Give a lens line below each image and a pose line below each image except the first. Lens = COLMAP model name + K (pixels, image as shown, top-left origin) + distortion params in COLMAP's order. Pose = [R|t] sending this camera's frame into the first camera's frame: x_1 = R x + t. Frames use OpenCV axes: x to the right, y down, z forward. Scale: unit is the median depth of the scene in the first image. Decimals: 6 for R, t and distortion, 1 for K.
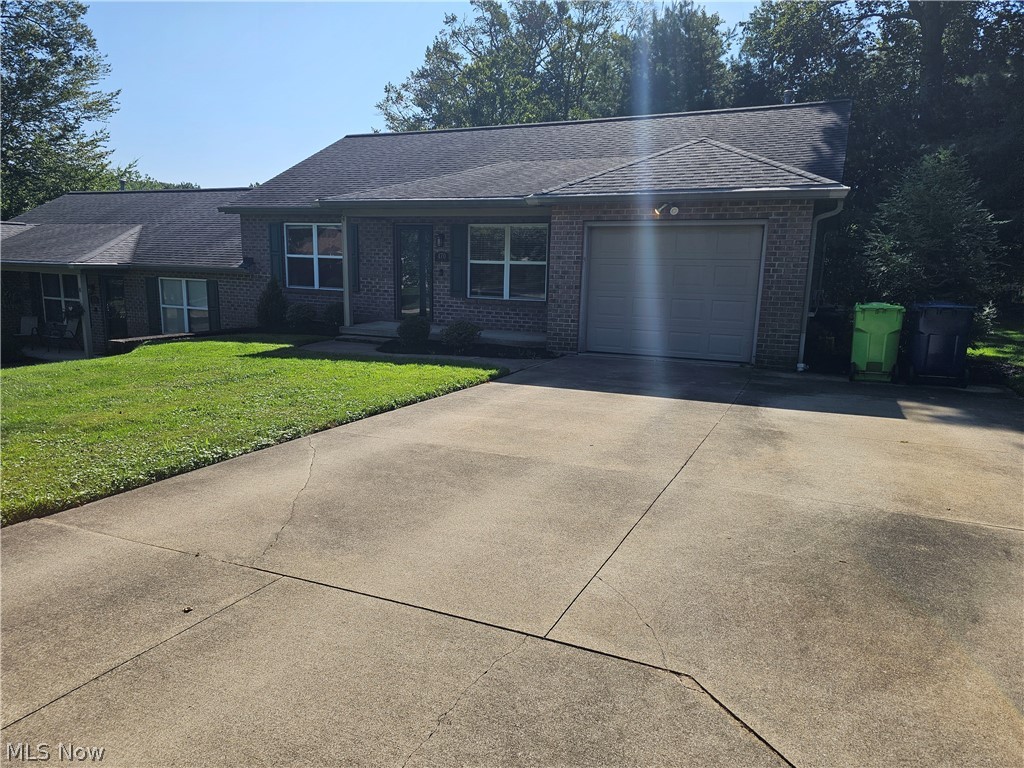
lens RADIAL K [[685.3, 0, 512.0], [0, 685.3, 384.0], [0, 0, 1]] dist [0.069868, -0.056151]
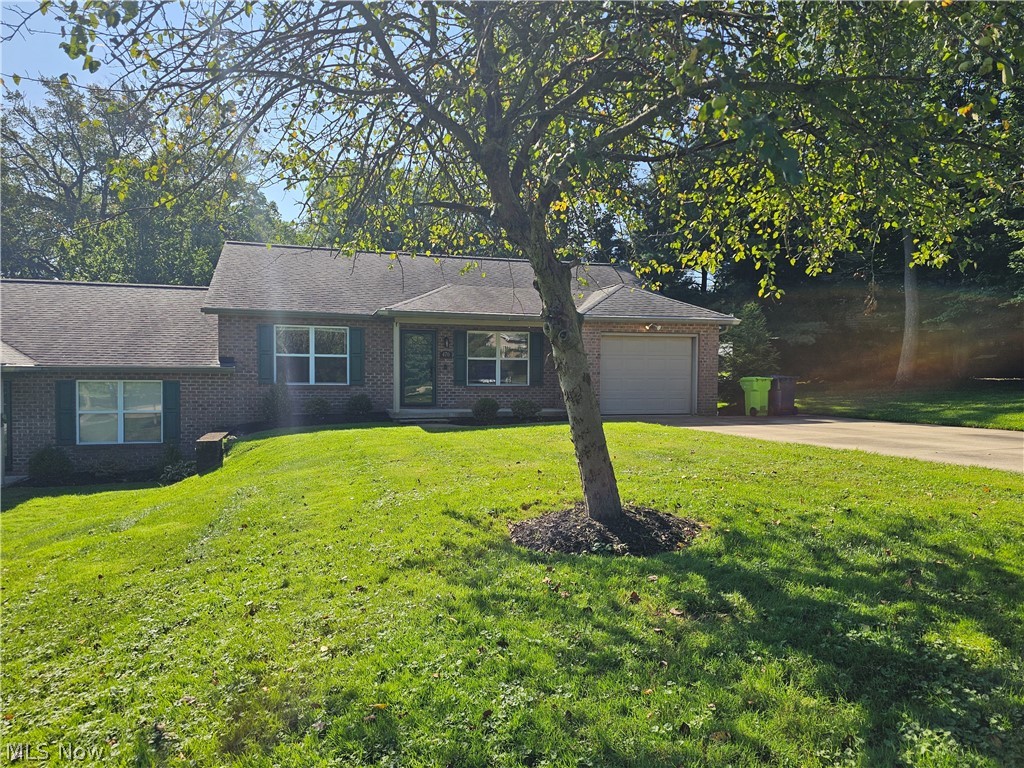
lens RADIAL K [[685.3, 0, 512.0], [0, 685.3, 384.0], [0, 0, 1]] dist [0.069868, -0.056151]
pose [[0.763203, -0.026374, 0.645620, -0.738794], [0.122417, 0.986973, -0.104393, 0.014333], [-0.634457, 0.158708, 0.756490, -0.028005]]
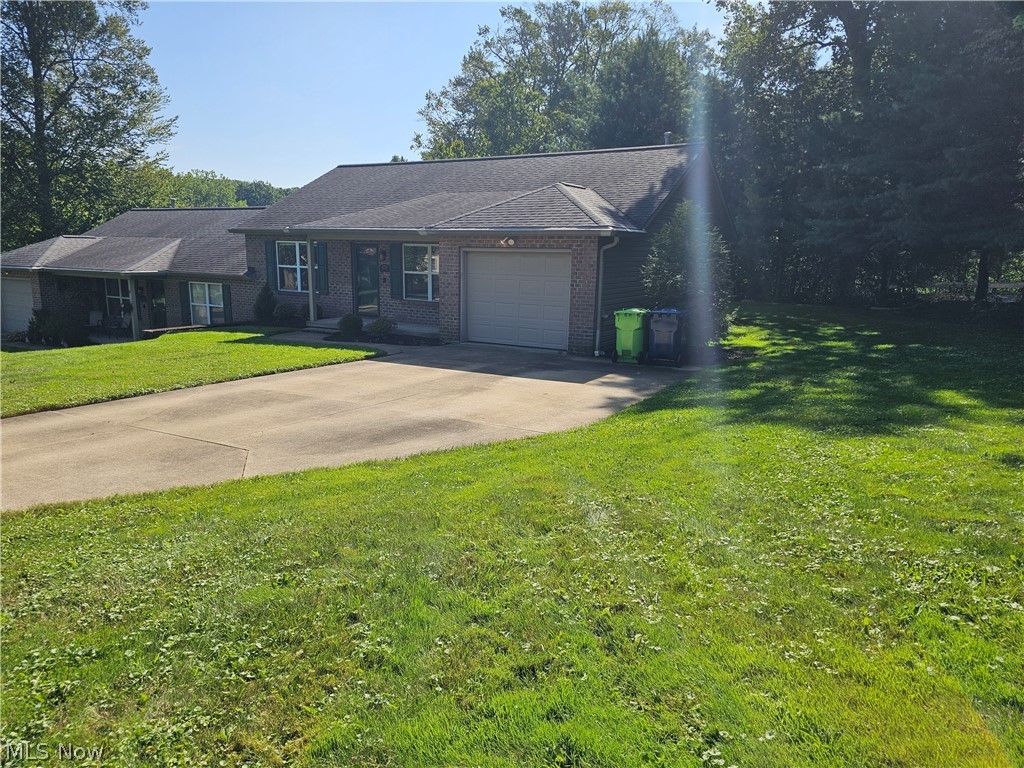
lens RADIAL K [[685.3, 0, 512.0], [0, 685.3, 384.0], [0, 0, 1]] dist [0.069868, -0.056151]
pose [[0.995708, 0.013434, -0.091568, 0.234435], [-0.012263, 0.999836, 0.013339, 0.013678], [0.091732, -0.012159, 0.995709, -0.257228]]
